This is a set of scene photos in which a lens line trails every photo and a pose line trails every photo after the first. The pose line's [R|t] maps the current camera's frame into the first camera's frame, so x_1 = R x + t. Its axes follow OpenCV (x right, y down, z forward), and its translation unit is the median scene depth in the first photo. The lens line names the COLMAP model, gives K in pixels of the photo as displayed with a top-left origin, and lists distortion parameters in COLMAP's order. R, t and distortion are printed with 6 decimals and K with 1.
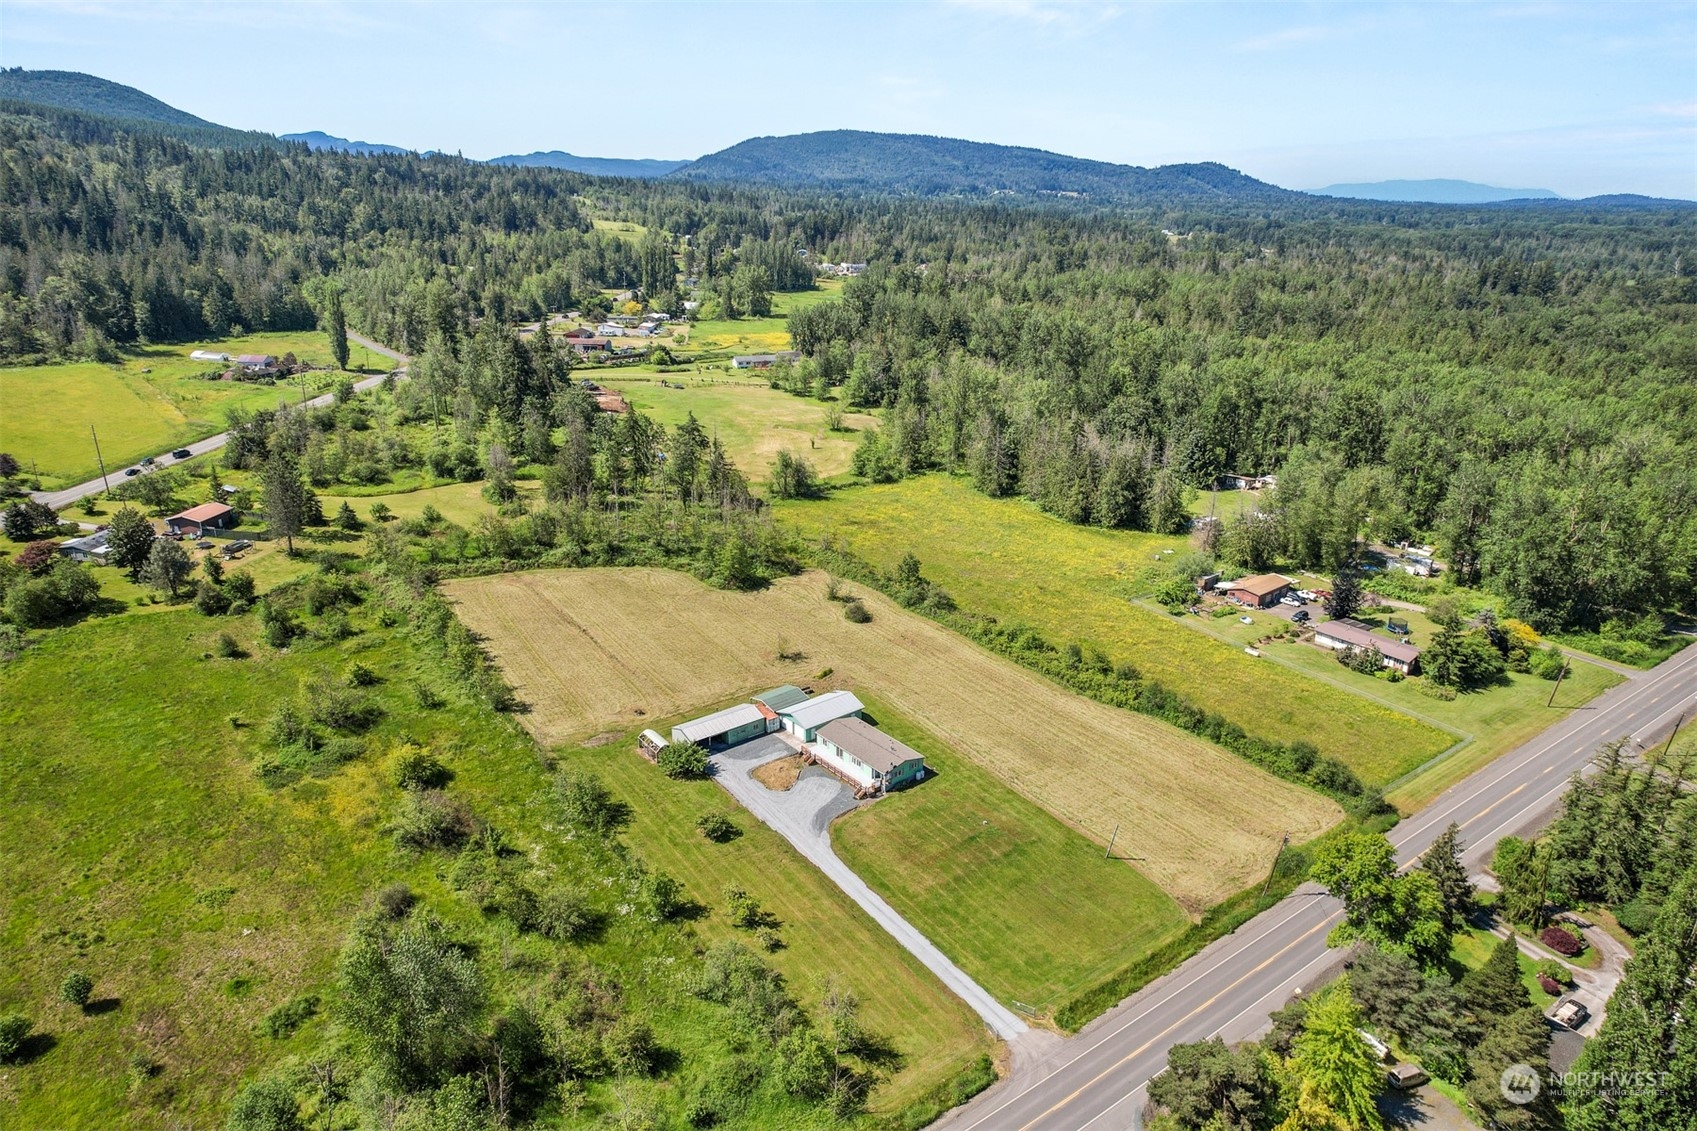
lens RADIAL K [[1076.5, 0, 848.5], [0, 1076.5, 565.5], [0, 0, 1]] dist [-0.063428, 0.060737]
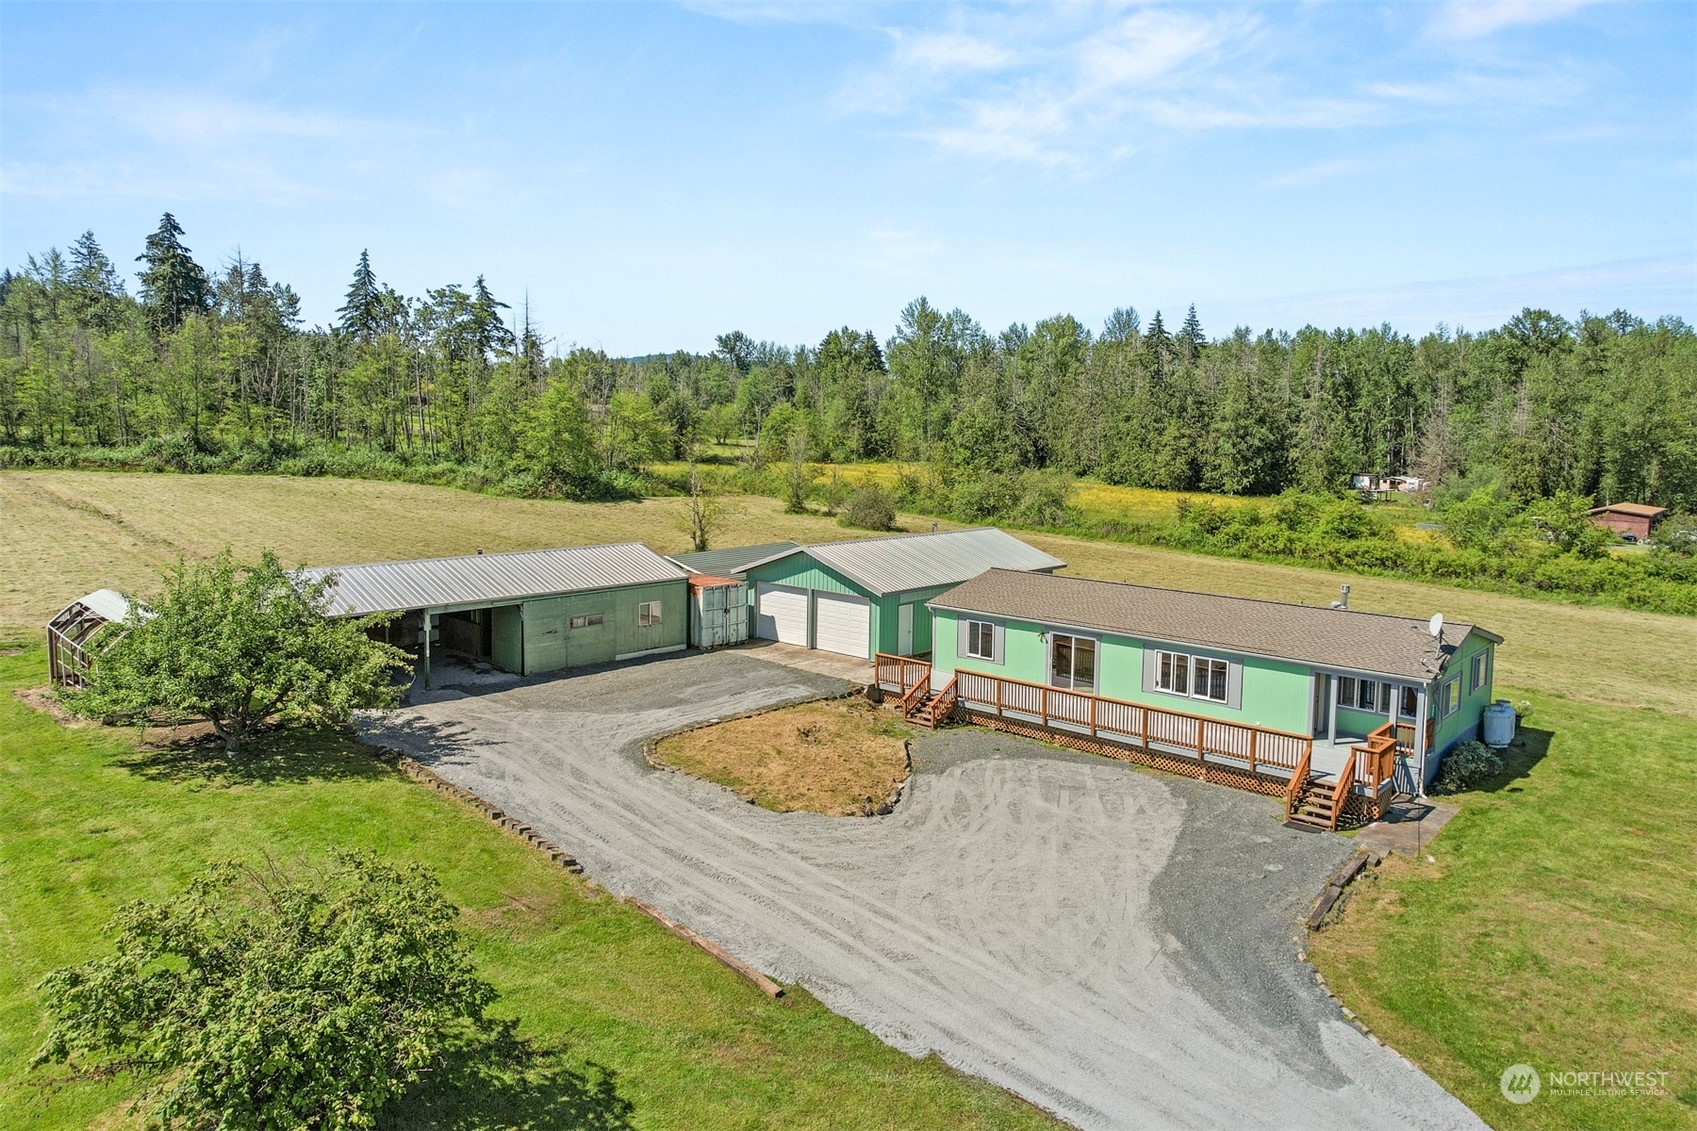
lens RADIAL K [[1087.1, 0, 851.0], [0, 1087.1, 526.6], [0, 0, 1]] dist [-0.040206, 0.002875]
pose [[0.986767, 0.000907, 0.162143, -0.062712], [0.042785, 0.963088, -0.265766, 0.150025], [-0.156399, 0.269187, 0.950304, 0.590841]]
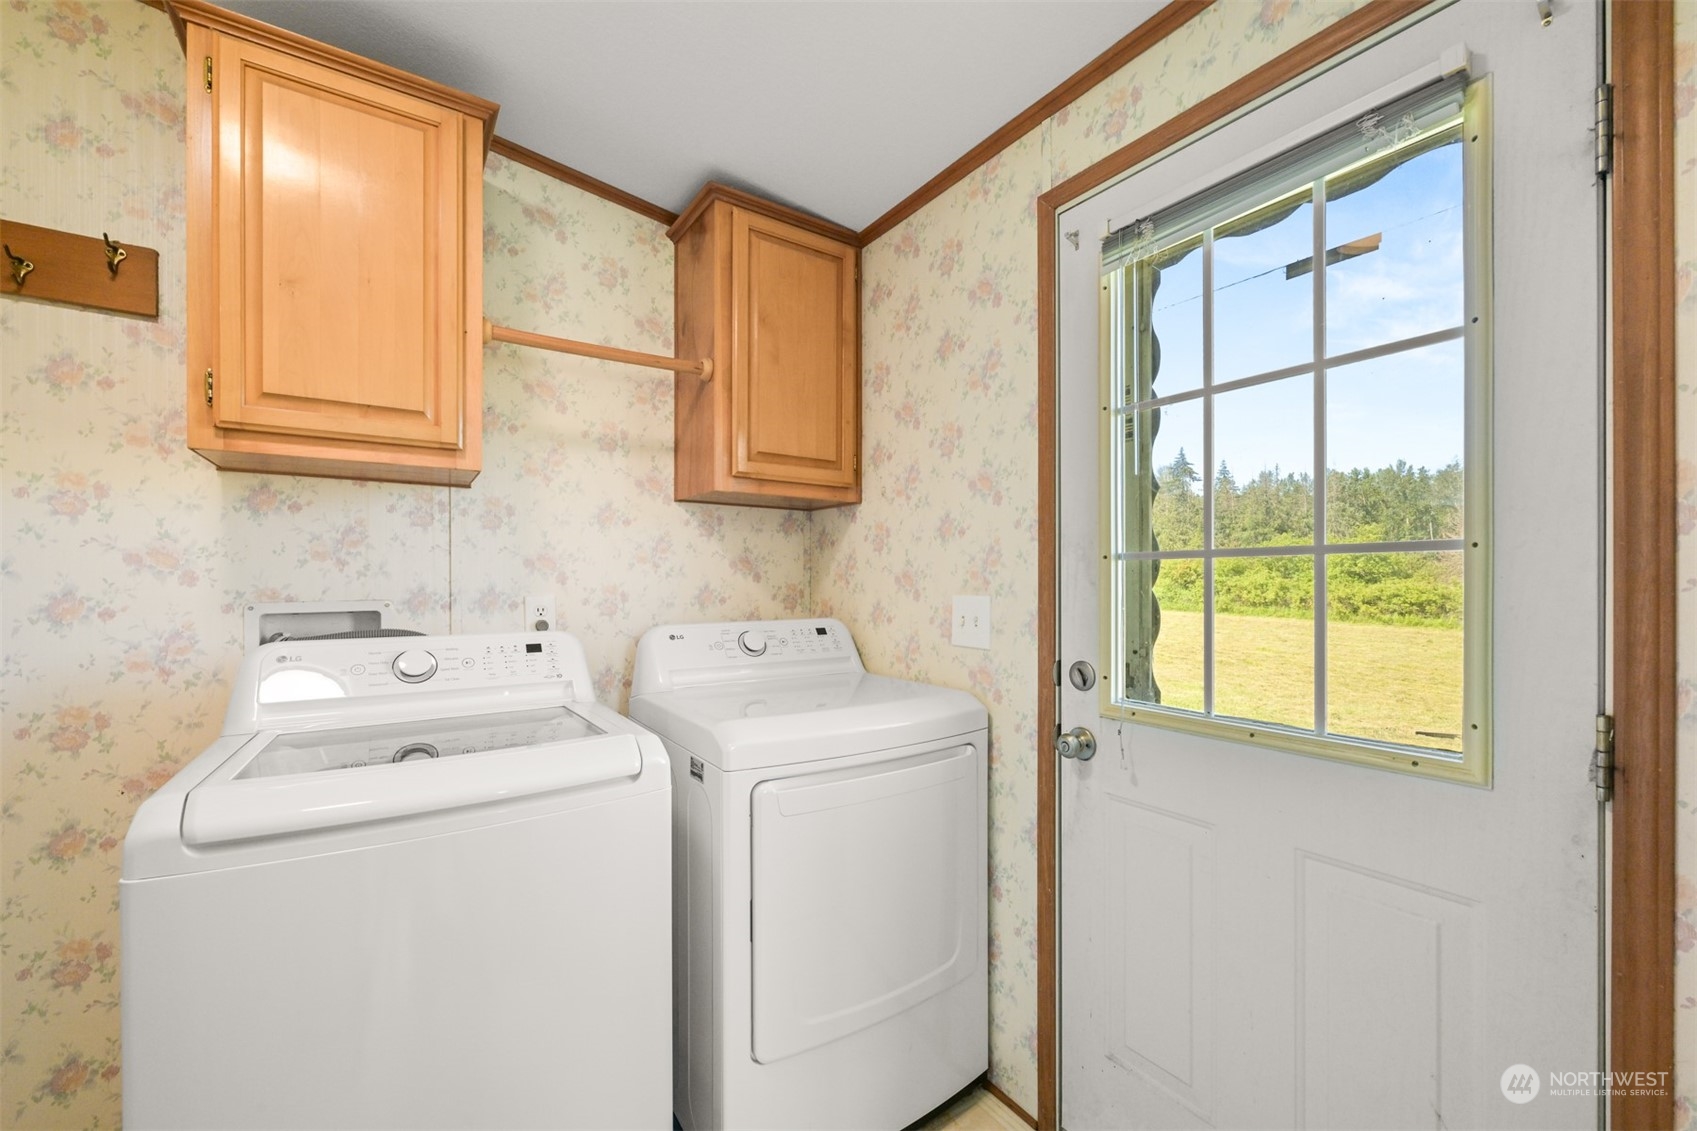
lens RADIAL K [[675.1, 0, 840.5], [0, 675.1, 579.3], [0, 0, 1]] dist [0.000338, 0.000008]
pose [[0.997200, -0.004818, -0.074631, 0.018258], [-0.022091, 0.934416, -0.355498, 0.133920], [0.071449, 0.356151, 0.931693, 0.708089]]
